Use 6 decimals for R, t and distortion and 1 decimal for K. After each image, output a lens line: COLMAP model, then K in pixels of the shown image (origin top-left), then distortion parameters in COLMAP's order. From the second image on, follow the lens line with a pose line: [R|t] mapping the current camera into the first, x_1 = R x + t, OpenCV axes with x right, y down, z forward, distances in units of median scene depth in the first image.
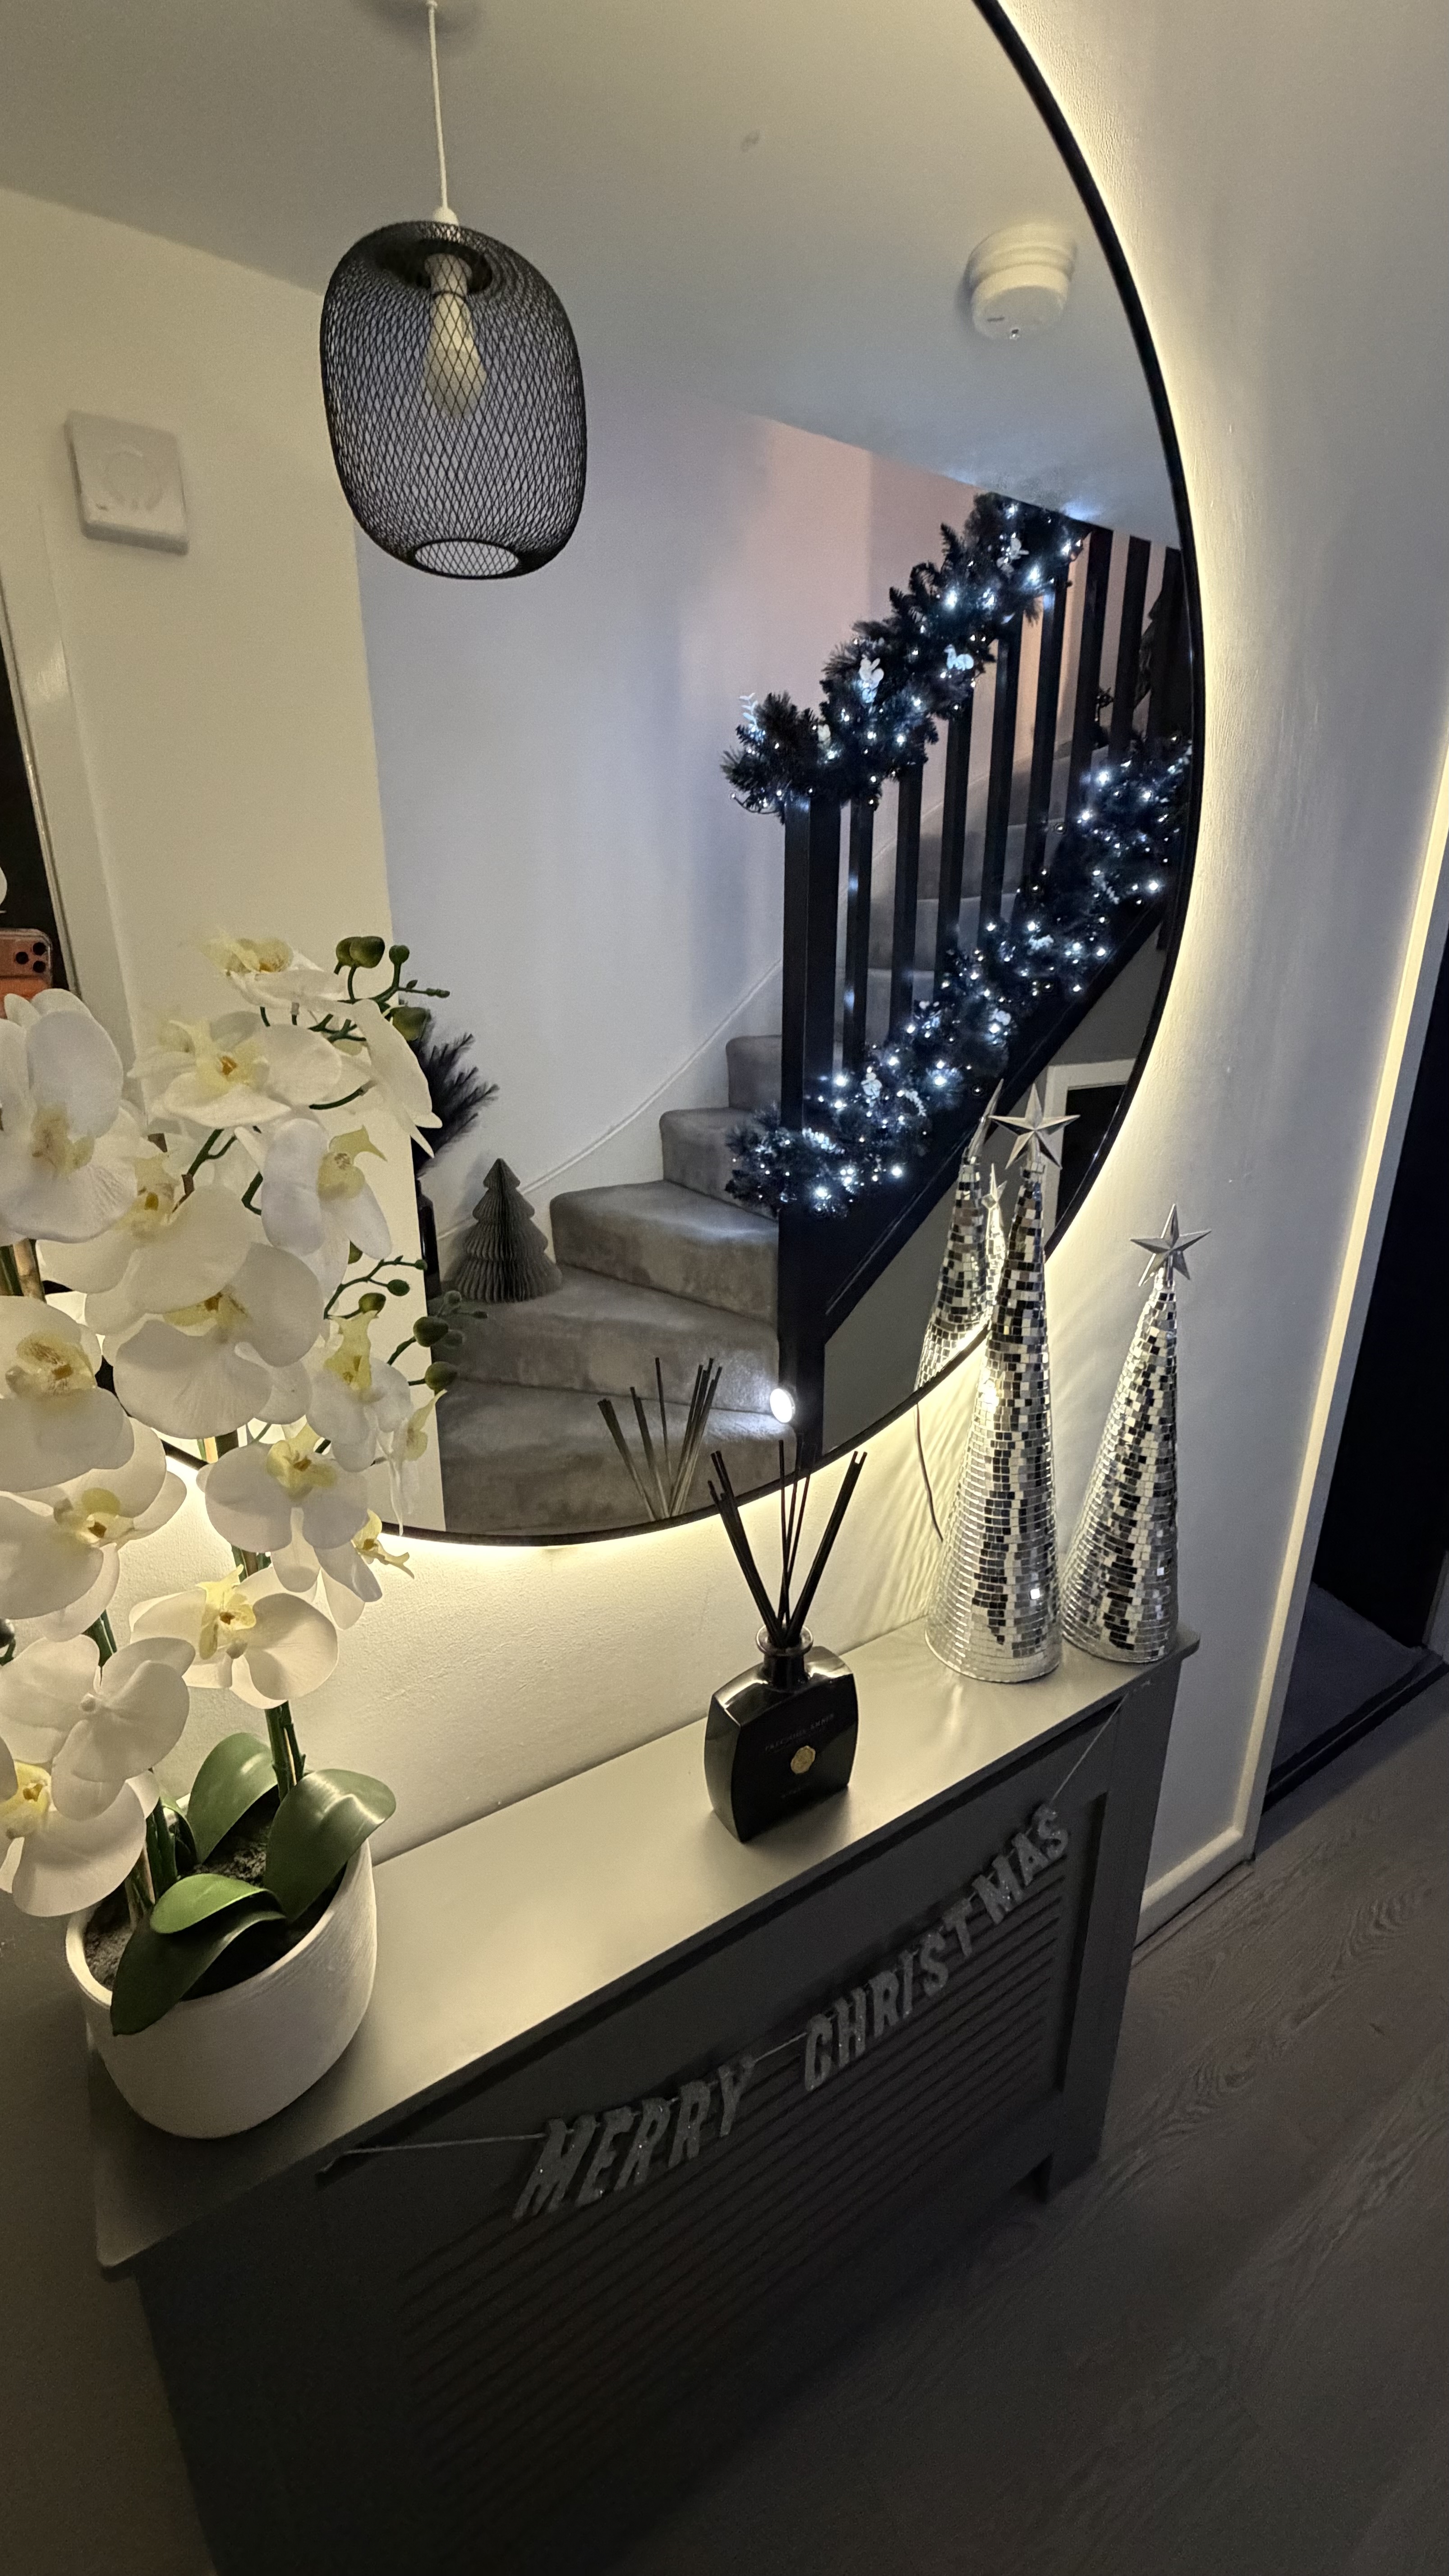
lens RADIAL K [[1027.2, 0, 718.7], [0, 1027.2, 1291.4], [0, 0, 1]] dist [0.002039, -0.000352]
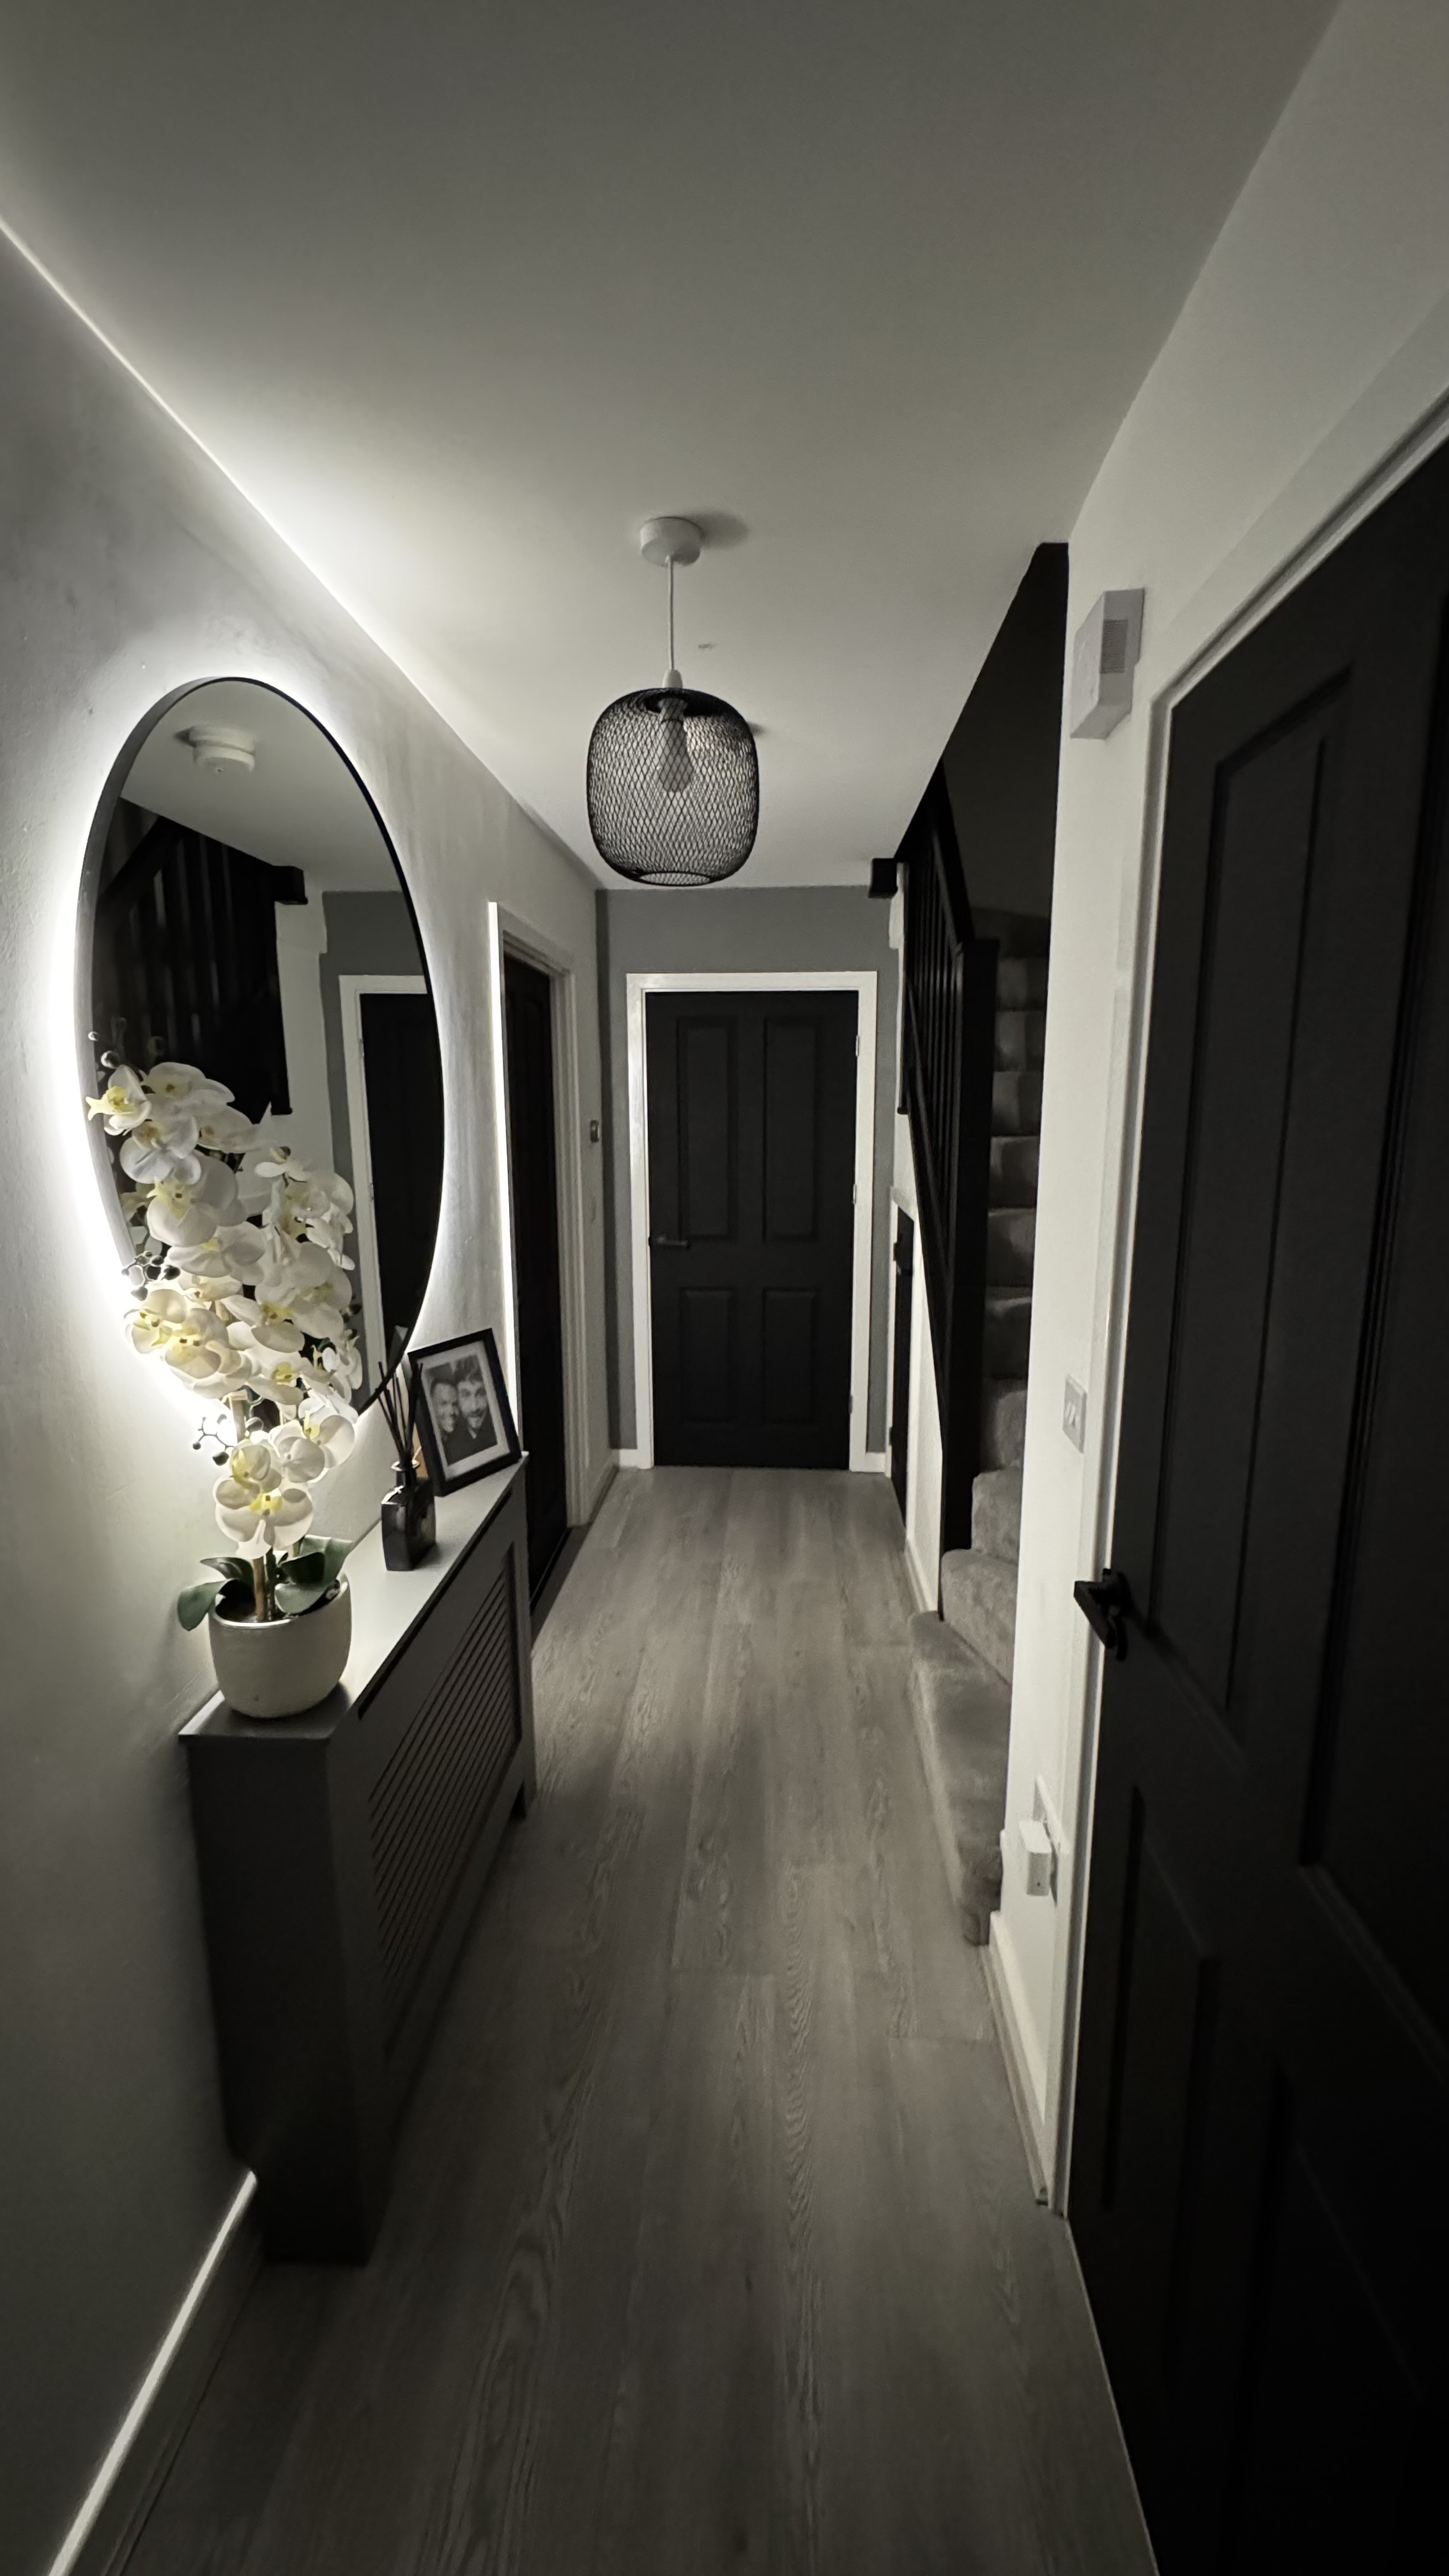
lens RADIAL K [[1025.7, 0, 726.0], [0, 1025.7, 1292.0], [0, 0, 1]] dist [-0.001482, 0.000342]
pose [[0.589011, -0.153585, 0.793396, -0.994556], [0.254661, 0.967029, -0.001862, 0.148623], [-0.766951, 0.203144, 0.608703, -0.697159]]
